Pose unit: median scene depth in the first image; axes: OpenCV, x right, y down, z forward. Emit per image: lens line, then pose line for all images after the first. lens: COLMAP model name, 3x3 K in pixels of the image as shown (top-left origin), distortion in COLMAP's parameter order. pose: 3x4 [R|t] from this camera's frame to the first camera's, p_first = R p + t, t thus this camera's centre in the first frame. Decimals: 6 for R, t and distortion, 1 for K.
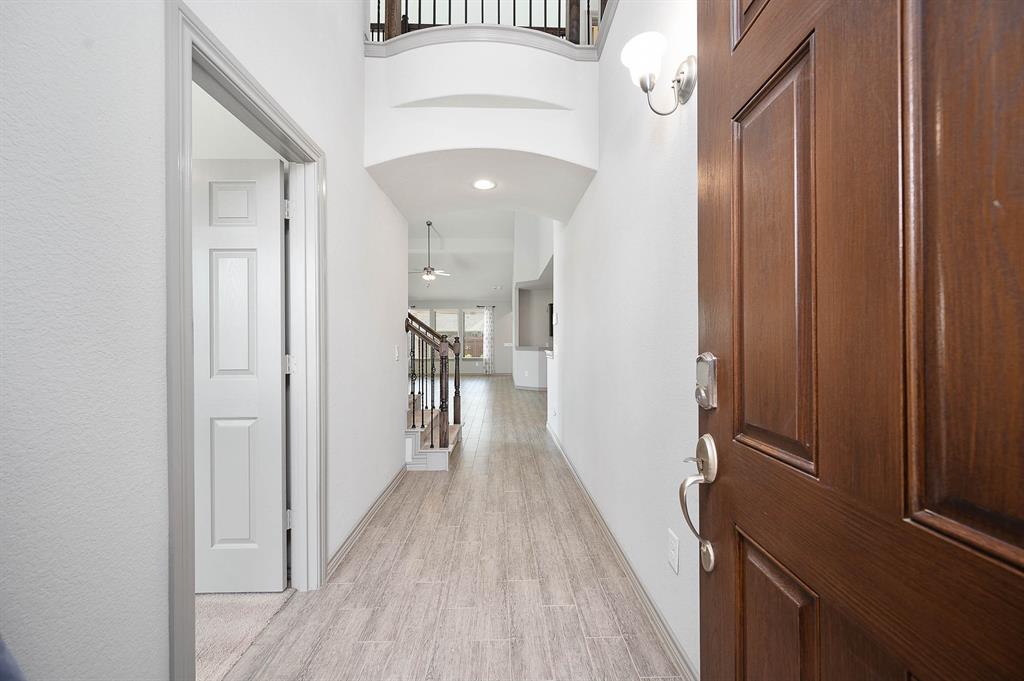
lens RADIAL K [[405.6, 0, 511.3], [0, 405.6, 342.4], [0, 0, 1]] dist [-0.002393, -0.000834]
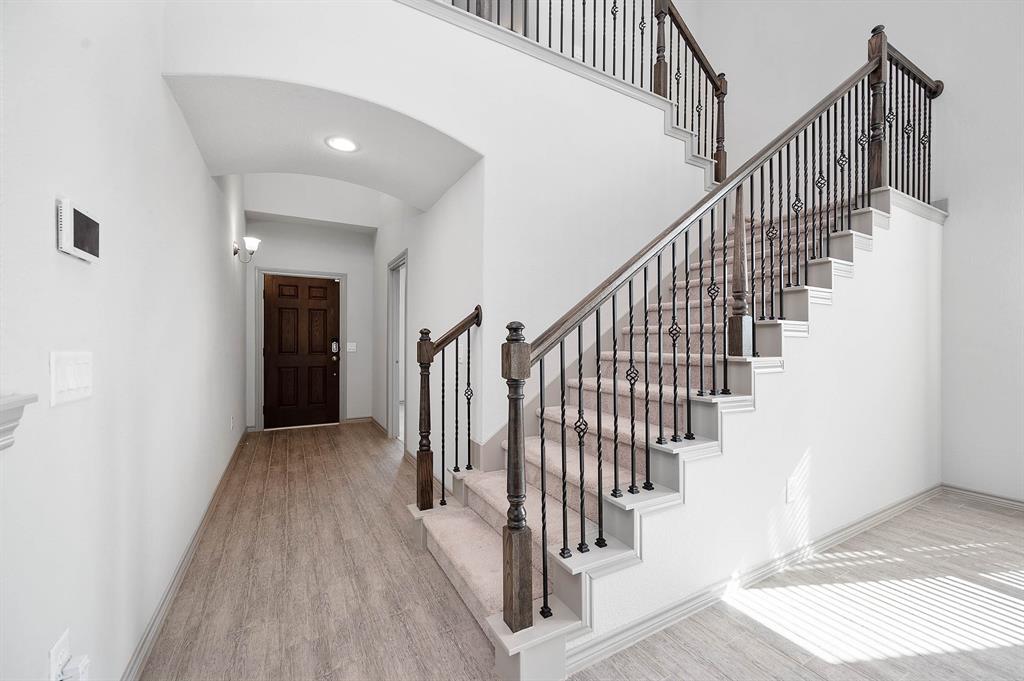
lens RADIAL K [[405.6, 0, 512.7], [0, 405.6, 341.7], [0, 0, 1]] dist [-0.002393, -0.000834]
pose [[-0.888462, -0.000108, -0.458951, 0.001863], [-0.002839, 0.999982, 0.005260, -0.004018], [0.458942, 0.005976, -0.888446, 2.032643]]
